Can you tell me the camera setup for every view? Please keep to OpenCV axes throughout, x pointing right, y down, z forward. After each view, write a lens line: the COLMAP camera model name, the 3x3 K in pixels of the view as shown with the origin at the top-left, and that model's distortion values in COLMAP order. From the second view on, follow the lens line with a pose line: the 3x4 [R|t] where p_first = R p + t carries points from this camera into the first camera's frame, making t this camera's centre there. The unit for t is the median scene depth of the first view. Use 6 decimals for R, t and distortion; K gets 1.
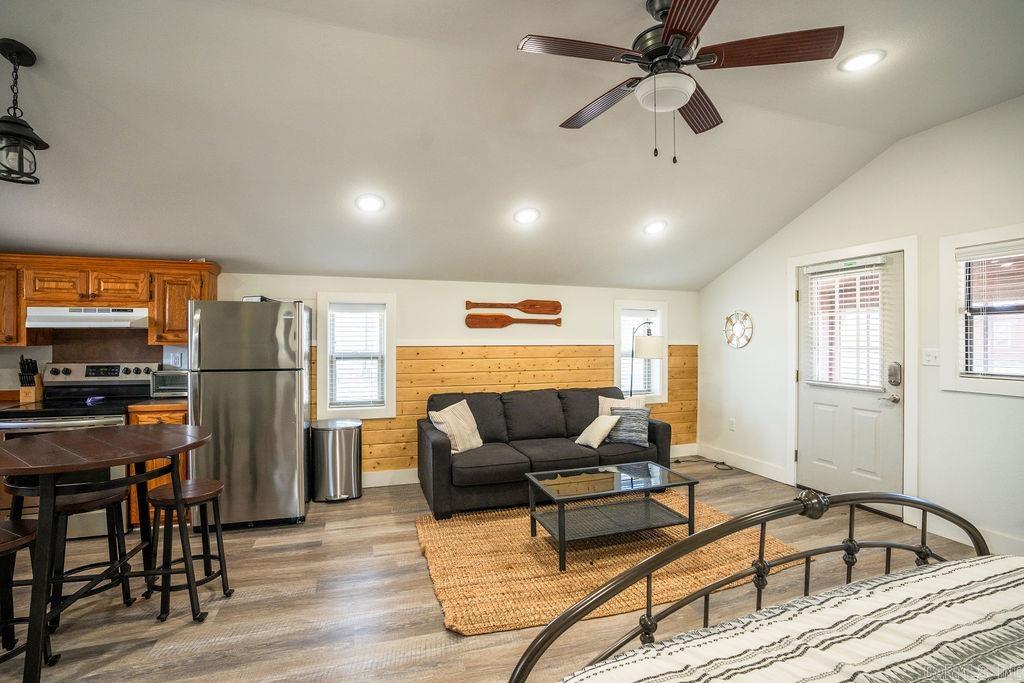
lens RADIAL K [[473.7, 0, 508.8], [0, 473.7, 344.2], [0, 0, 1]] dist [-0.031368, 0.000187]
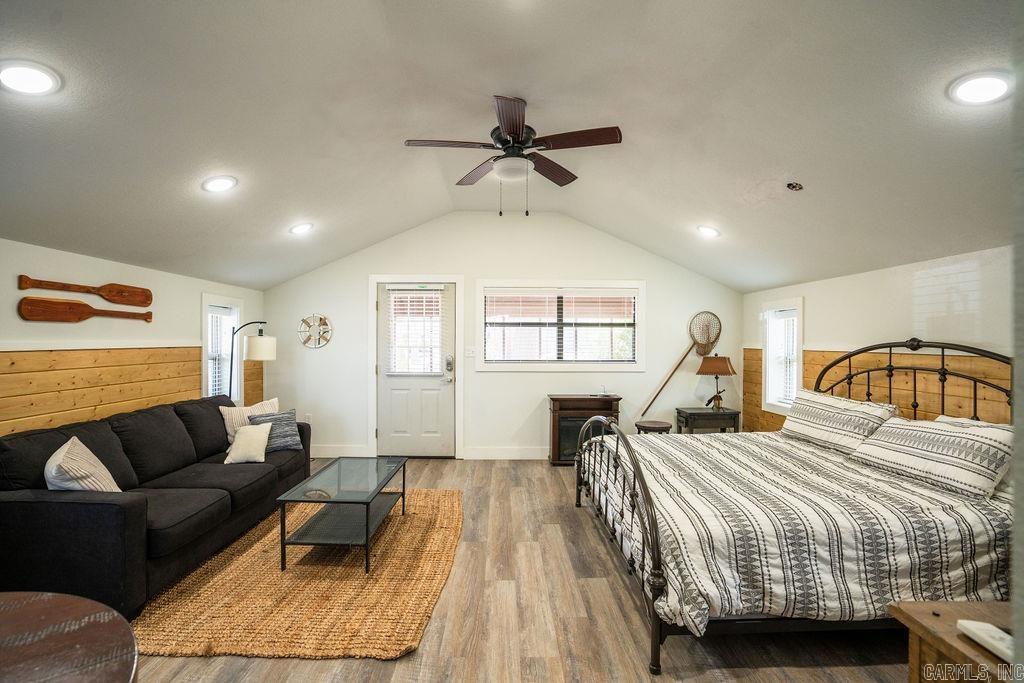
lens RADIAL K [[473.7, 0, 508.5], [0, 473.7, 338.5], [0, 0, 1]] dist [-0.031368, 0.000187]
pose [[0.332119, 0.004863, 0.943225, -0.479157], [0.006704, 0.999949, -0.007516, -0.003684], [-0.943214, 0.008819, 0.332070, 0.254700]]
